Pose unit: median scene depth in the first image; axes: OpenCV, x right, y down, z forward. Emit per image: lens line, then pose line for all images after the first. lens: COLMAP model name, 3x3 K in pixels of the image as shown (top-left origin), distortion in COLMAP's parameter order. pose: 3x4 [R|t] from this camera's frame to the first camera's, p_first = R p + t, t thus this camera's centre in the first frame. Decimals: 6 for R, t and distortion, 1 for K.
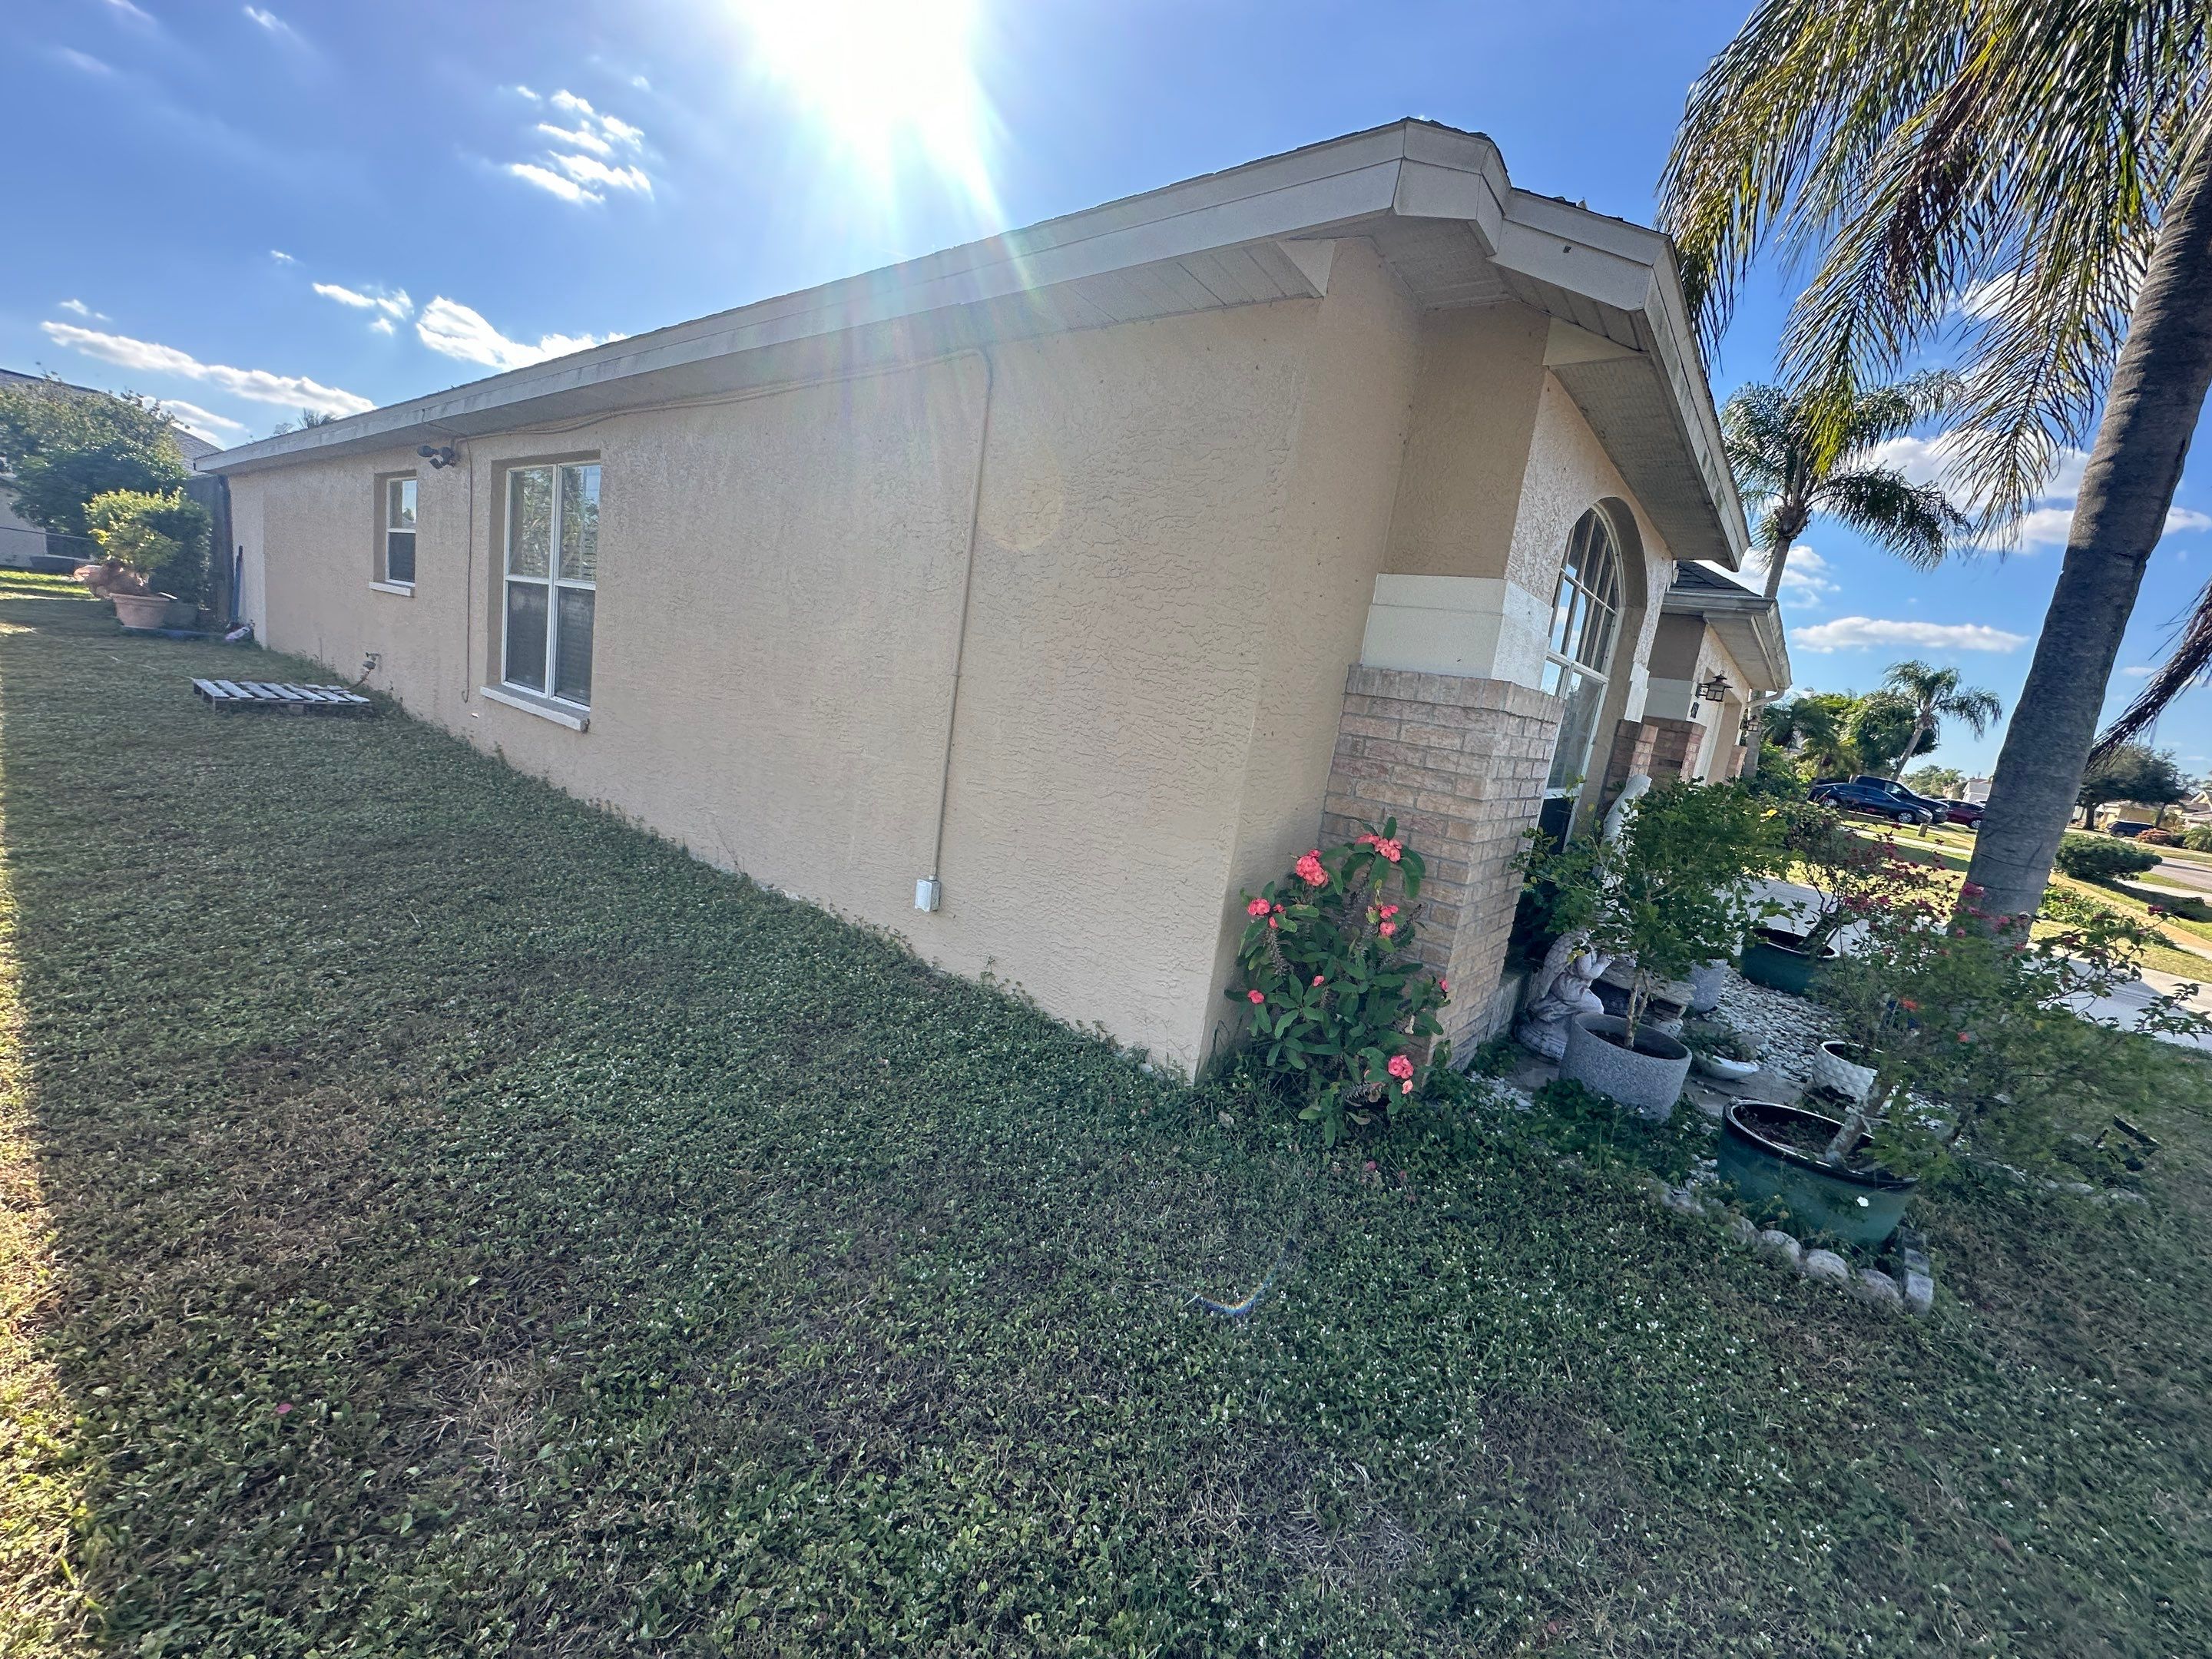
lens RADIAL K [[881.5, 0, 1106.7], [0, 881.5, 826.3], [0, 0, 1]] dist [-0.005665, 0.000920]
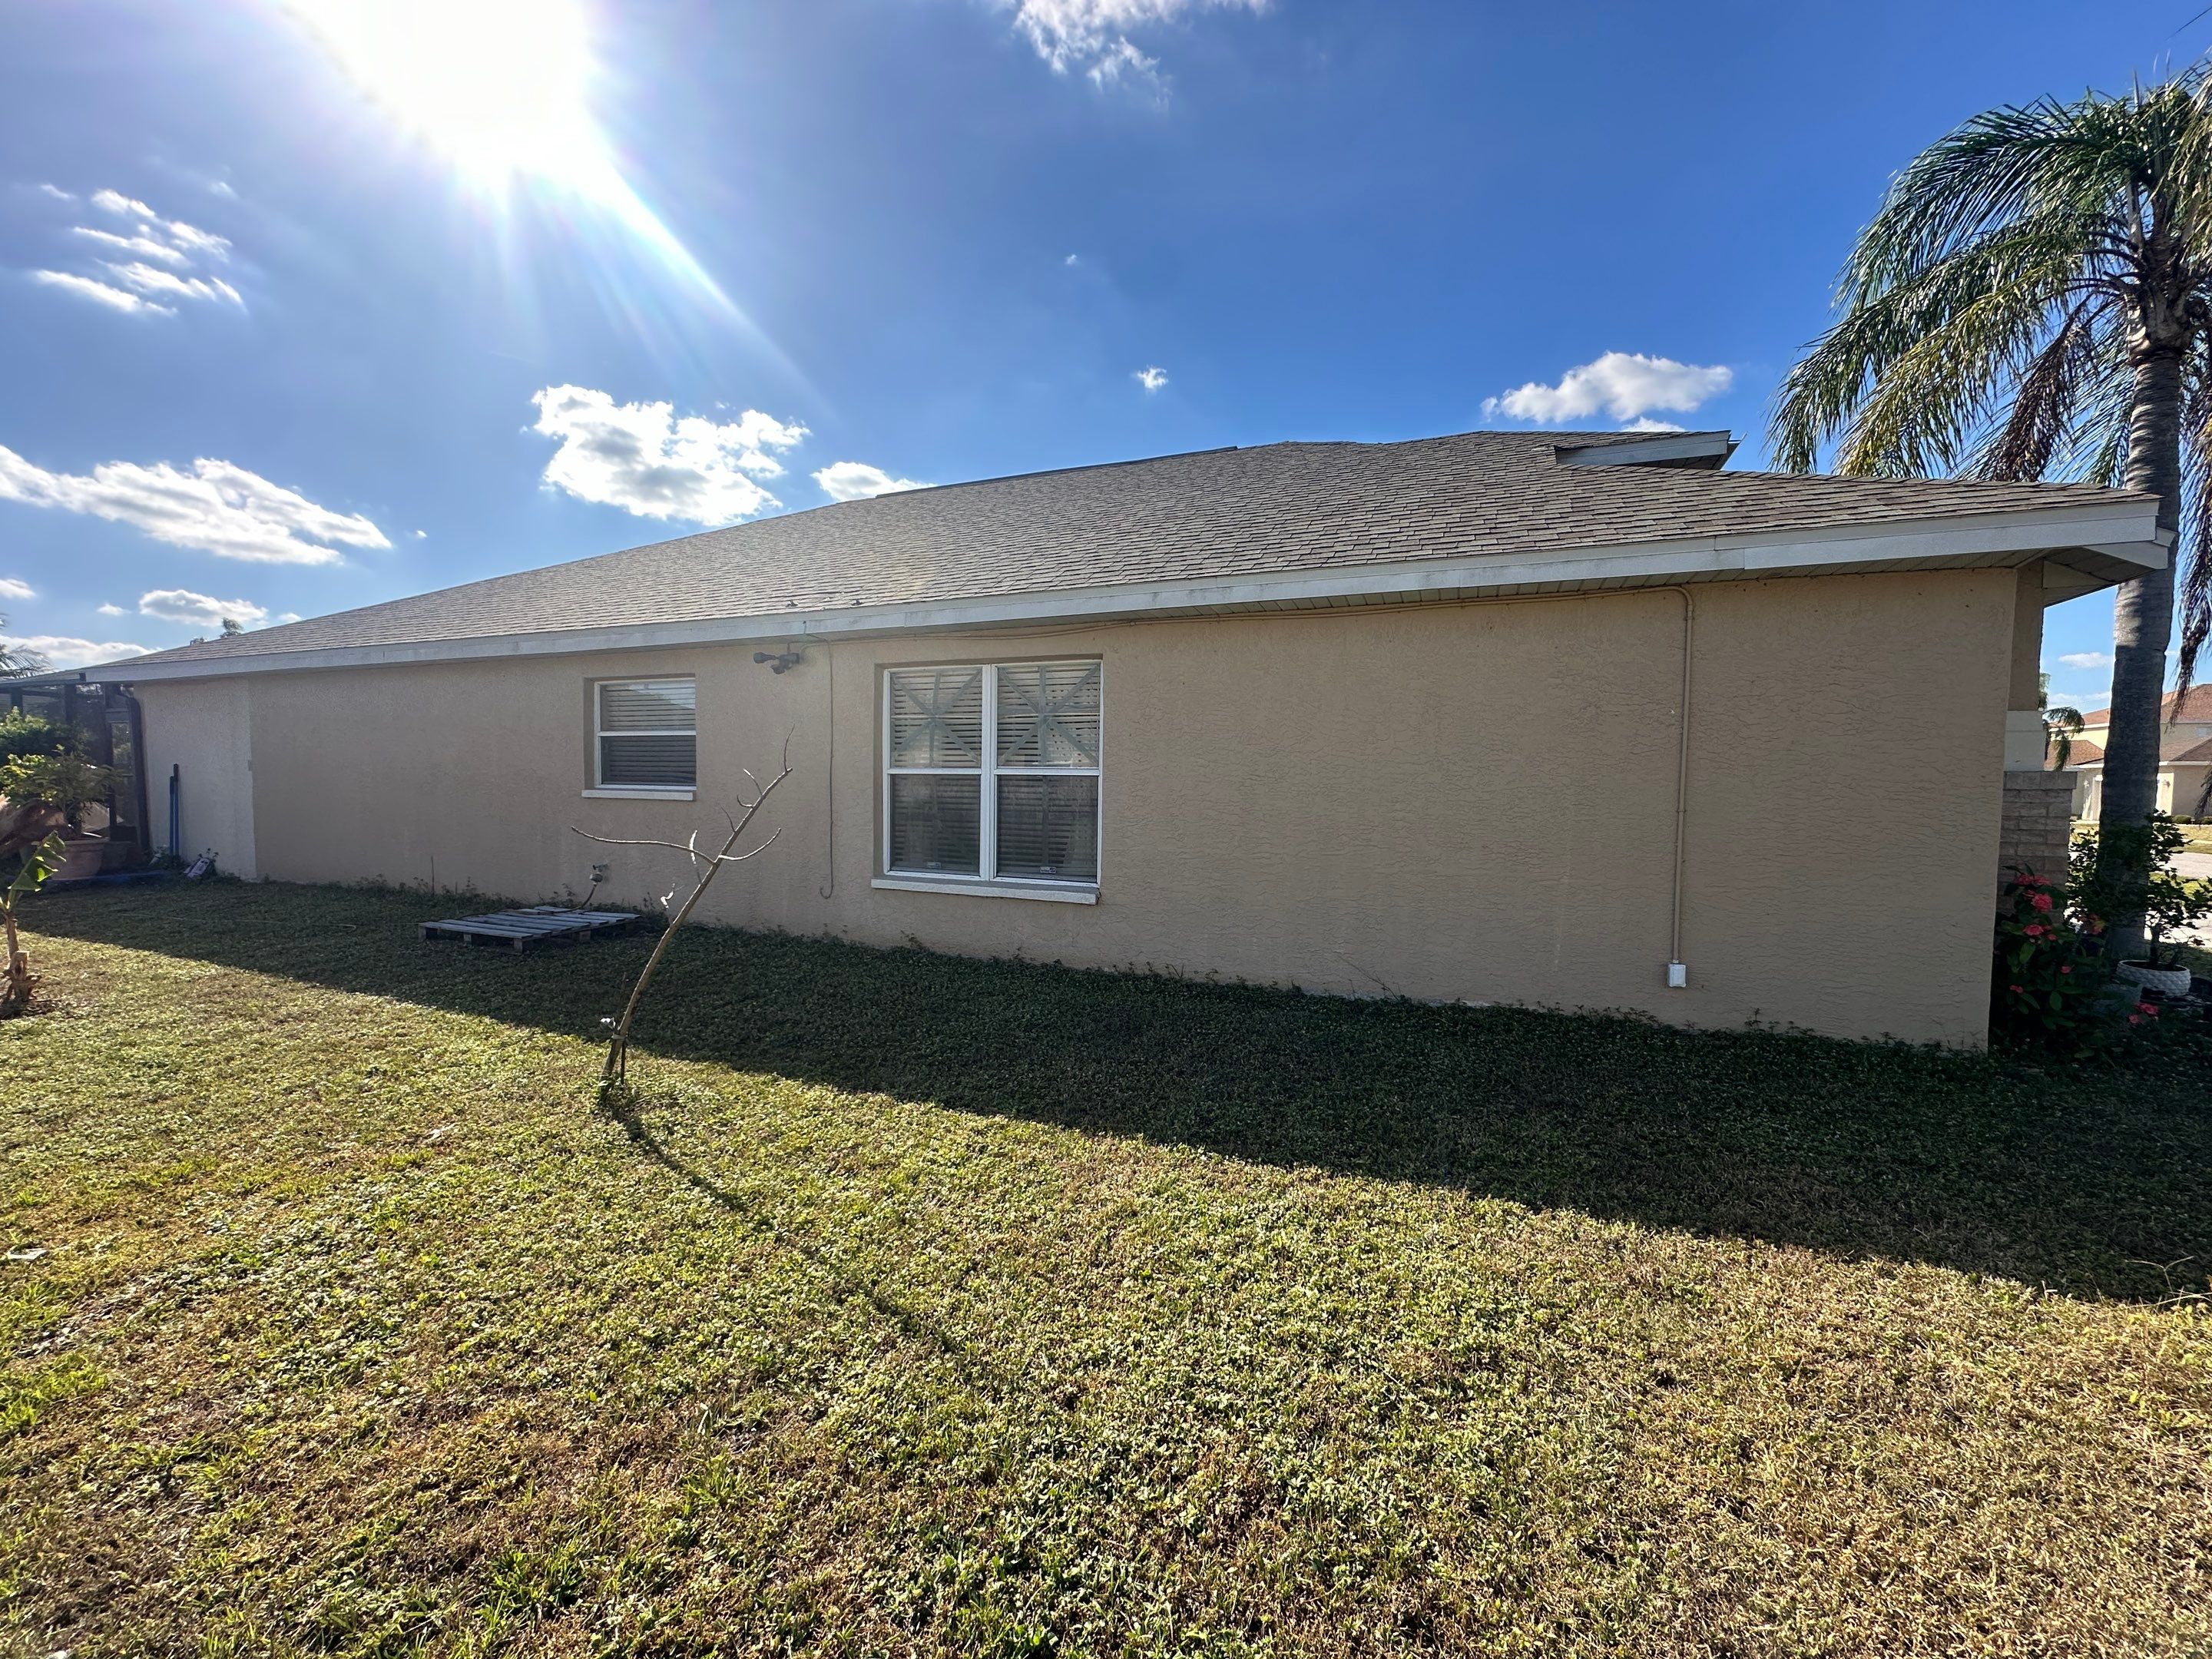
lens RADIAL K [[881.5, 0, 1106.7], [0, 881.5, 826.3], [0, 0, 1]] dist [-0.005665, 0.000920]
pose [[0.952883, -0.139833, 0.269185, -1.254937], [0.165560, 0.983324, -0.075260, -0.172924], [-0.254172, 0.116281, 0.960143, -0.082119]]
